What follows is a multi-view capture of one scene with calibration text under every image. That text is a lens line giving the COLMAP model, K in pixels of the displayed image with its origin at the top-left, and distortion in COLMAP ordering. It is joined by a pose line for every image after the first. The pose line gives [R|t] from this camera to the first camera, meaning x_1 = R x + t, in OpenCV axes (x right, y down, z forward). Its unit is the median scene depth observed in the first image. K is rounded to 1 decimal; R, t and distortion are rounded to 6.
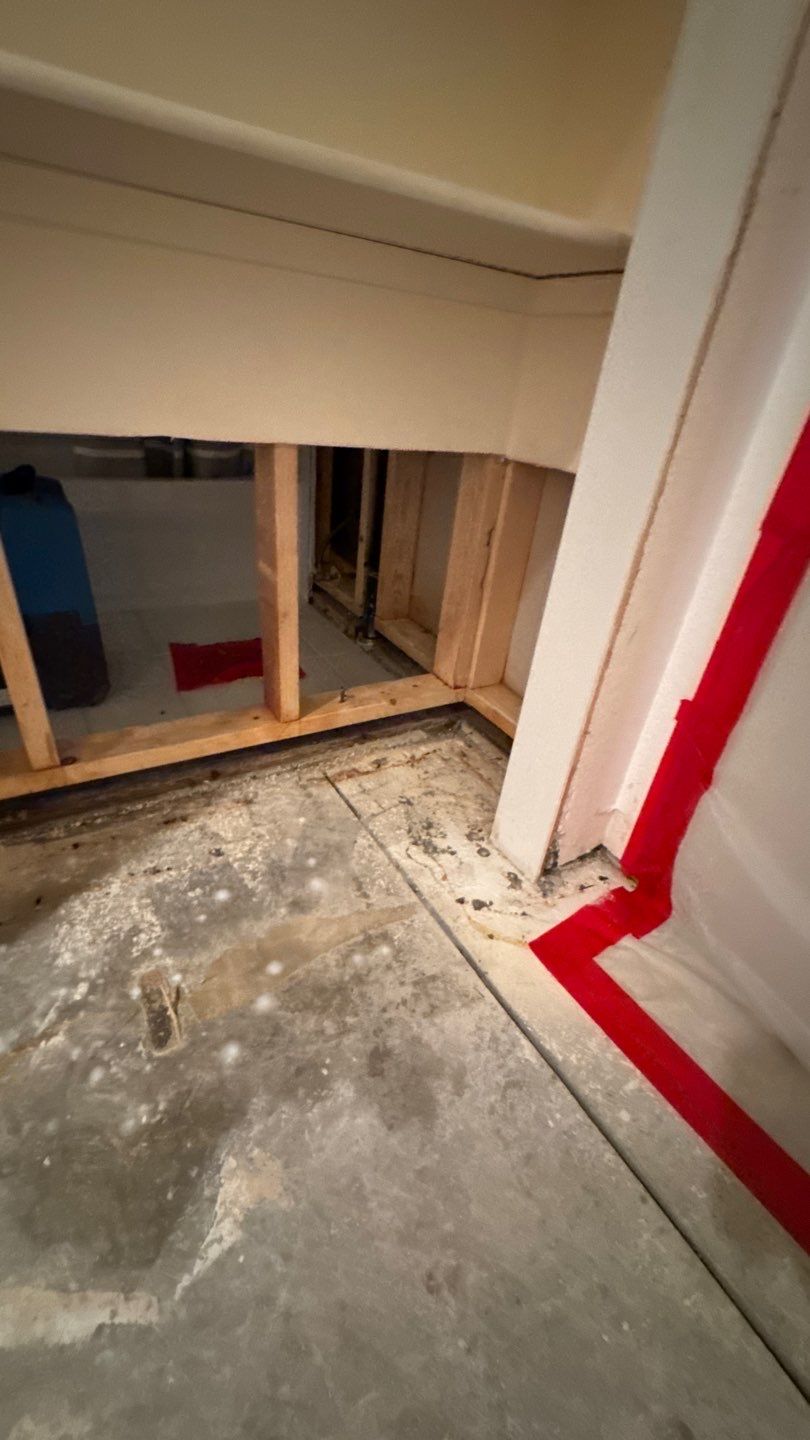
lens RADIAL K [[571.0, 0, 404.2], [0, 571.0, 724.3], [0, 0, 1]] dist [-0.004617, 0.000789]
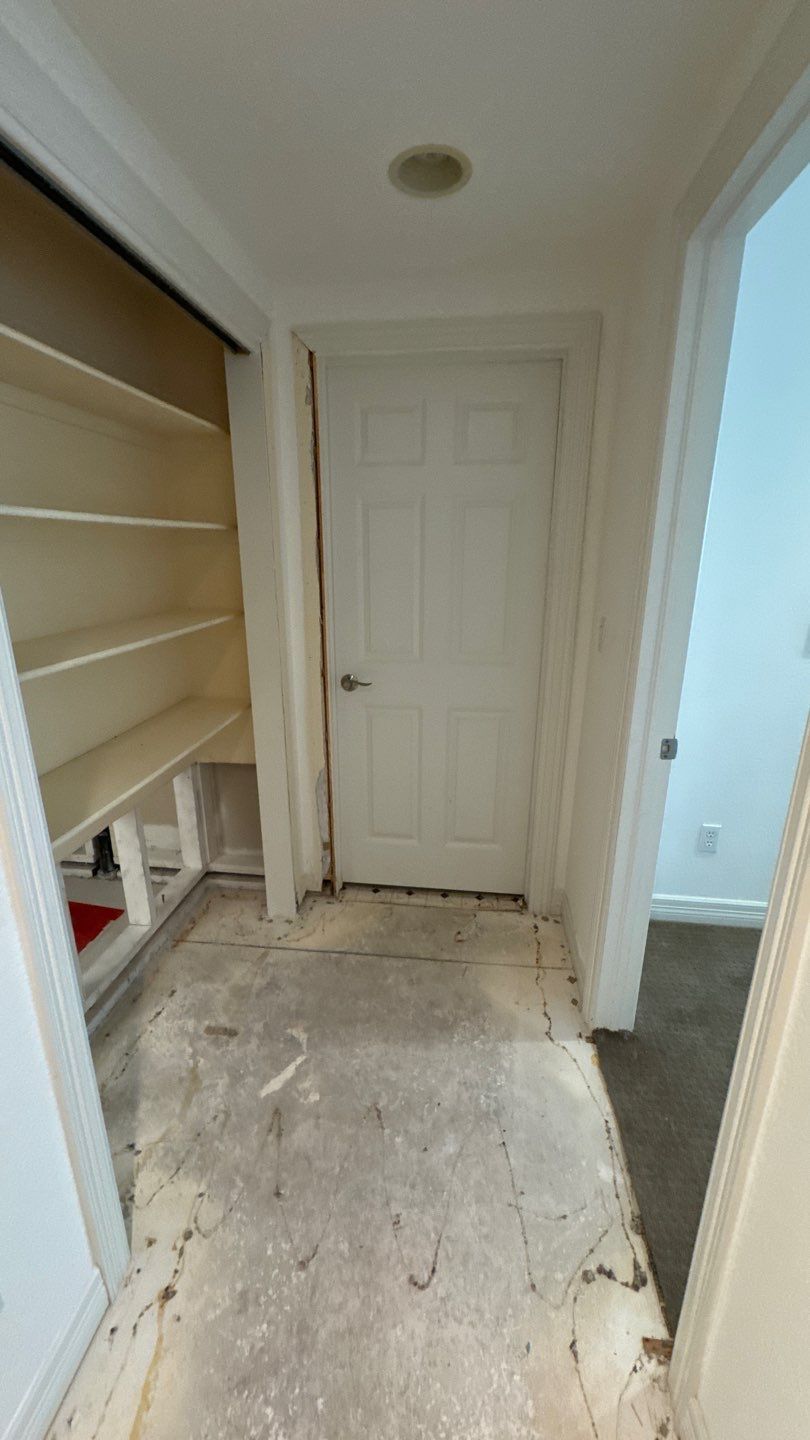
lens RADIAL K [[571.0, 0, 403.4], [0, 571.0, 724.2], [0, 0, 1]] dist [-0.004617, 0.000789]
pose [[0.612417, -0.323942, 0.721115, -1.046337], [0.465956, 0.884806, 0.001756, -0.258189], [-0.638616, 0.334933, 0.692813, -1.341203]]
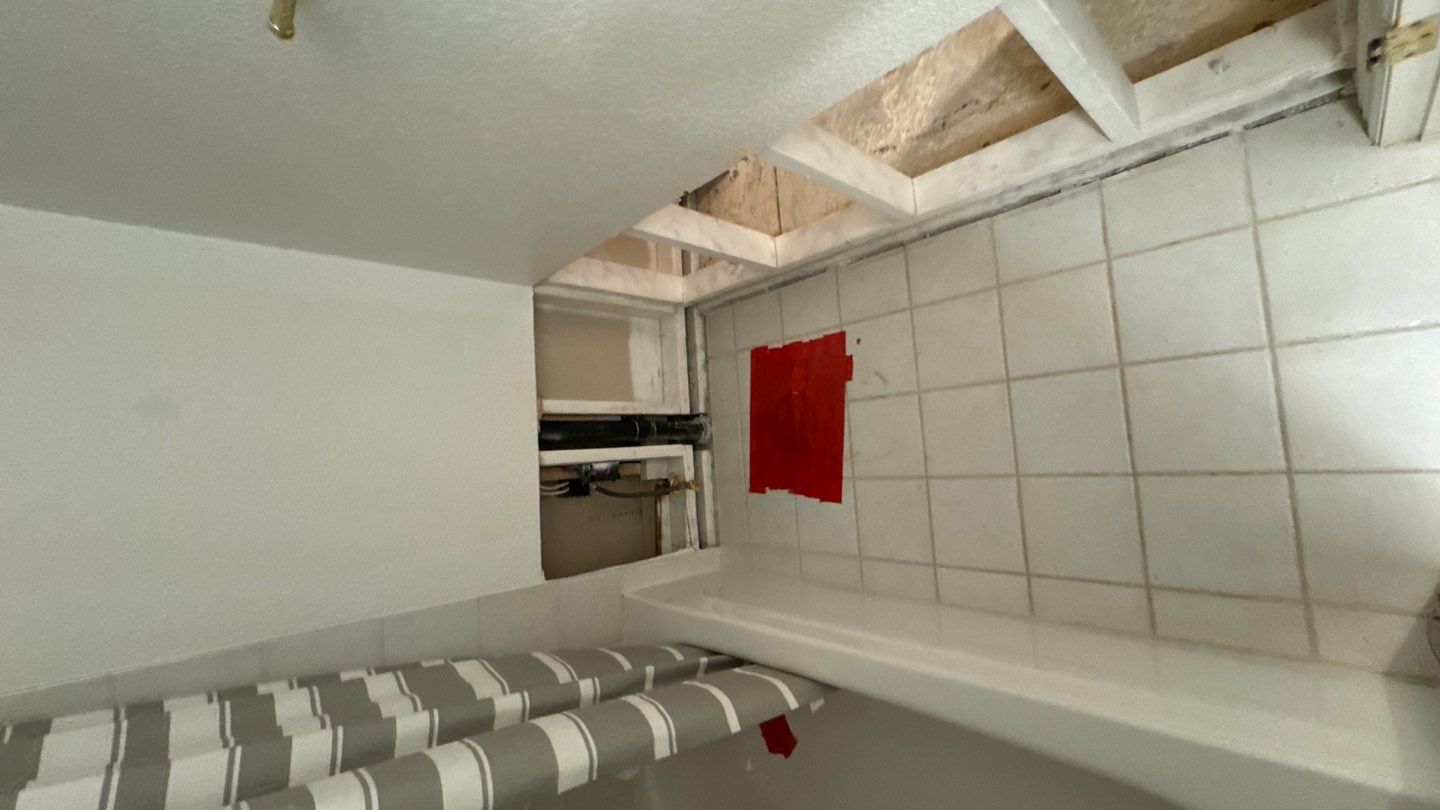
lens RADIAL K [[571.0, 0, 714.7], [0, 571.0, 413.2], [0, 0, 1]] dist [-0.004617, 0.000789]
pose [[-0.680983, -0.427113, 0.594842, -1.387230], [0.724616, -0.510371, 0.463090, -1.200239], [0.105798, 0.746389, 0.657047, 0.457270]]
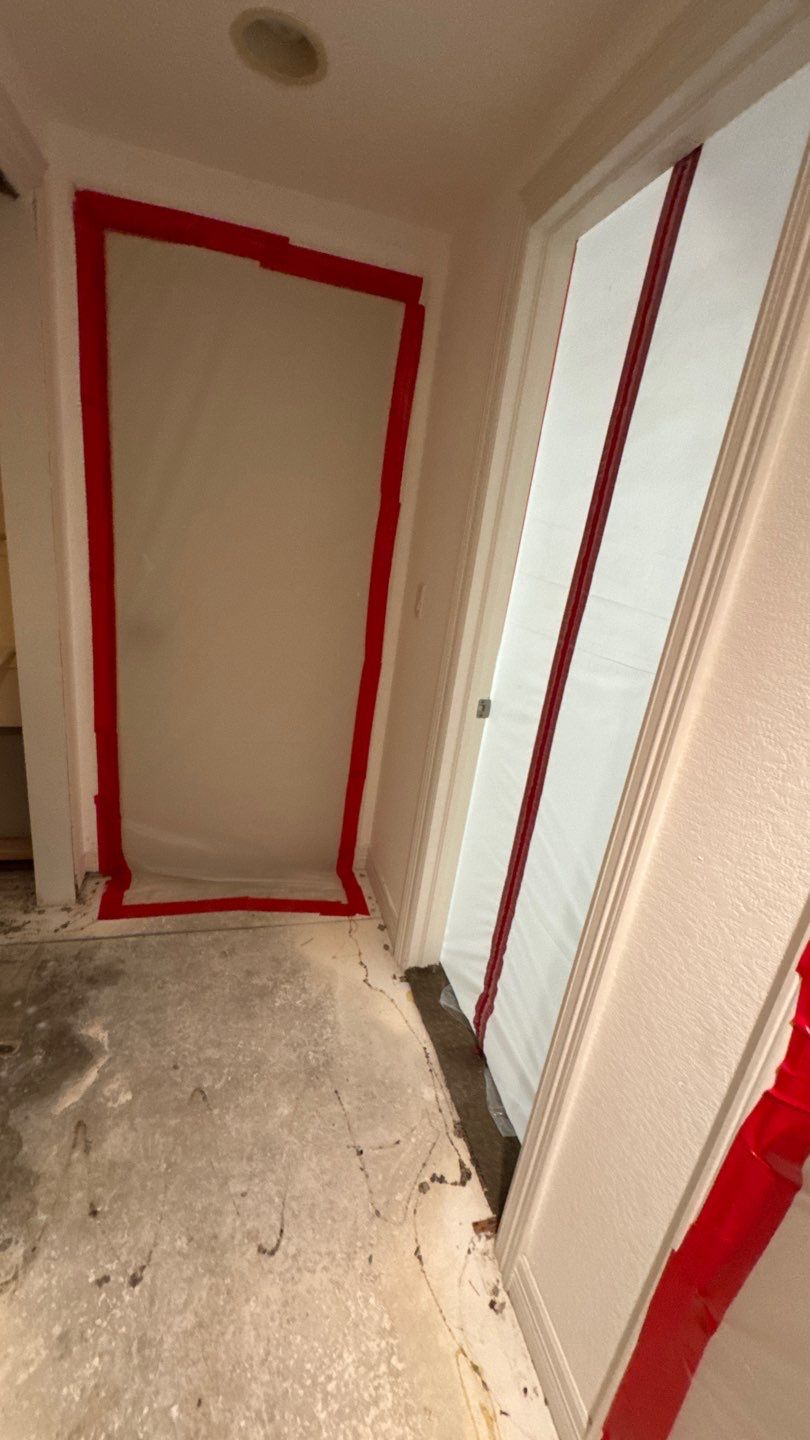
lens RADIAL K [[571.0, 0, 404.6], [0, 571.0, 723.7], [0, 0, 1]] dist [-0.004617, 0.000789]
pose [[0.284952, -0.371064, 0.883807, -1.104011], [0.410455, 0.880458, 0.237321, -0.326362], [-0.866215, 0.295138, 0.403193, -1.162044]]
